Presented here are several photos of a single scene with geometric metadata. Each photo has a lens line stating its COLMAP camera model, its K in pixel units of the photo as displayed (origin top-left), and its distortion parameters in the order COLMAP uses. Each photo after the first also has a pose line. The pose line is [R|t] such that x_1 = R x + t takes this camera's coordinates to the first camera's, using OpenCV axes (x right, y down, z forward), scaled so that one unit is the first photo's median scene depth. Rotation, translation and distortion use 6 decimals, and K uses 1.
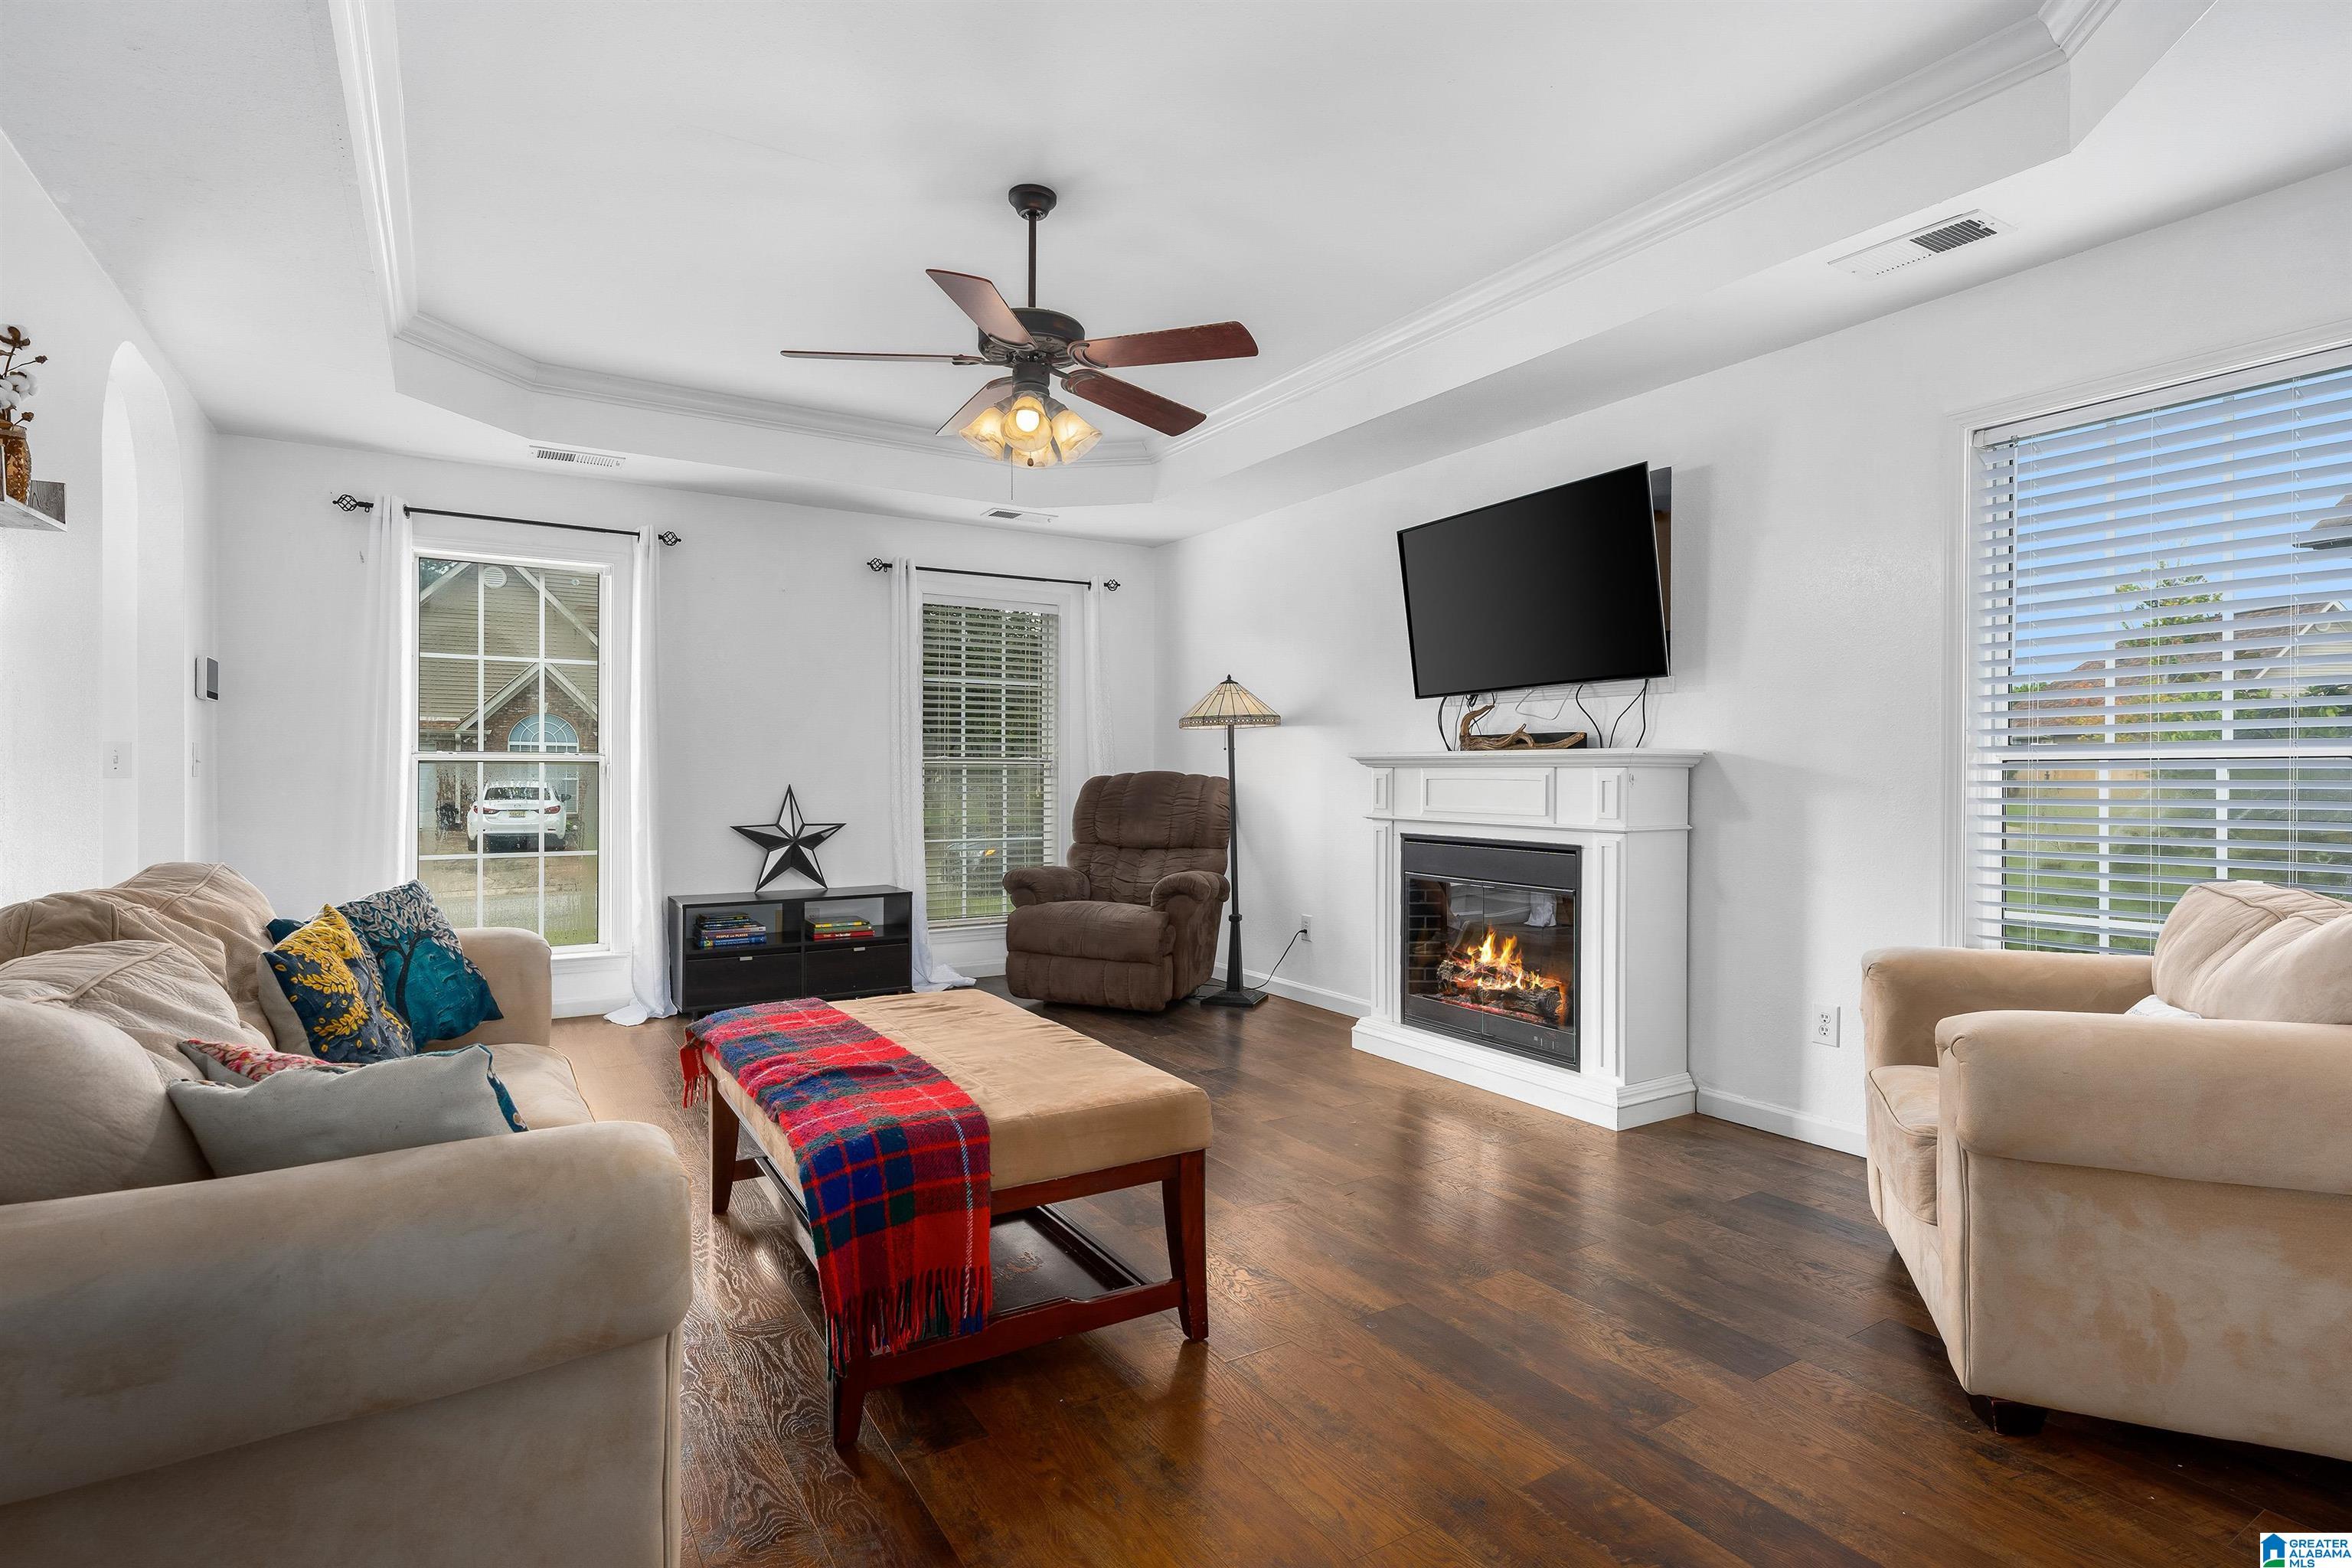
lens RADIAL K [[1137.5, 0, 1176.0], [0, 1137.5, 784.0], [0, 0, 1]] dist [0.001456, 0.000257]
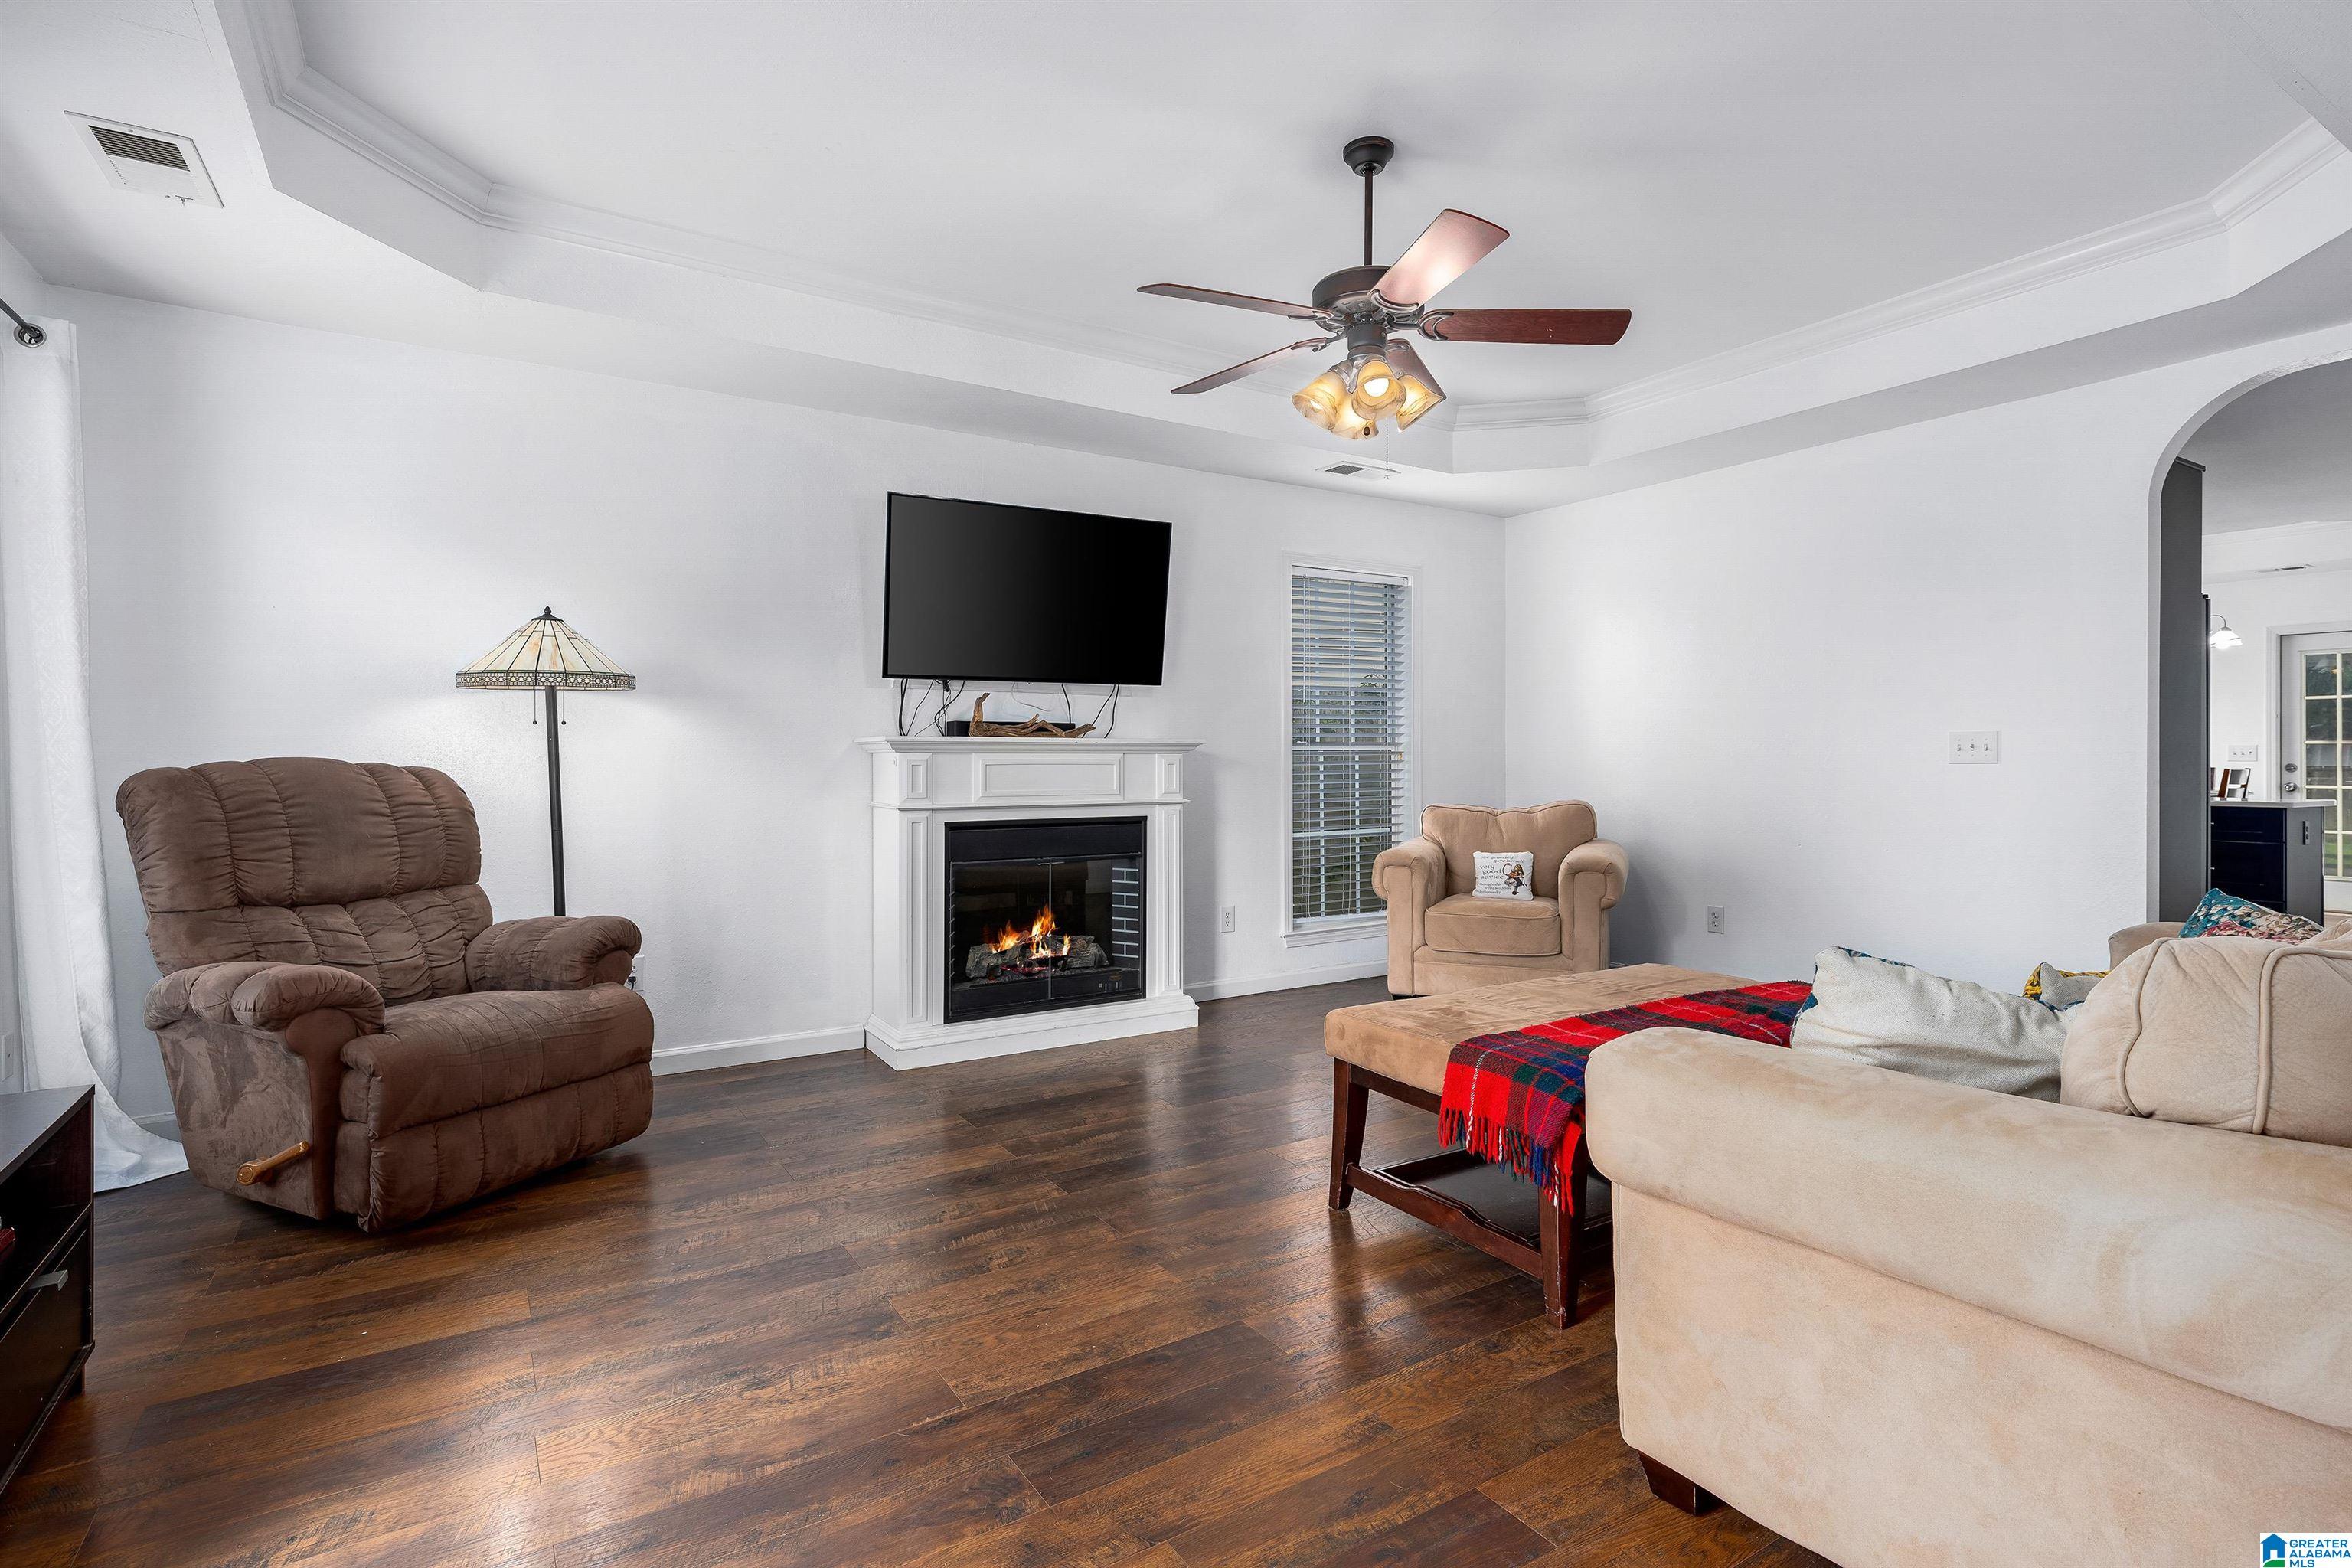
lens RADIAL K [[1137.5, 0, 1176.0], [0, 1137.5, 784.0], [0, 0, 1]] dist [0.001456, 0.000257]
pose [[-0.006013, -0.020695, 0.999768, -0.760537], [0.013767, 0.999689, 0.020776, -0.005827], [-0.999887, 0.013888, -0.005726, 0.830860]]
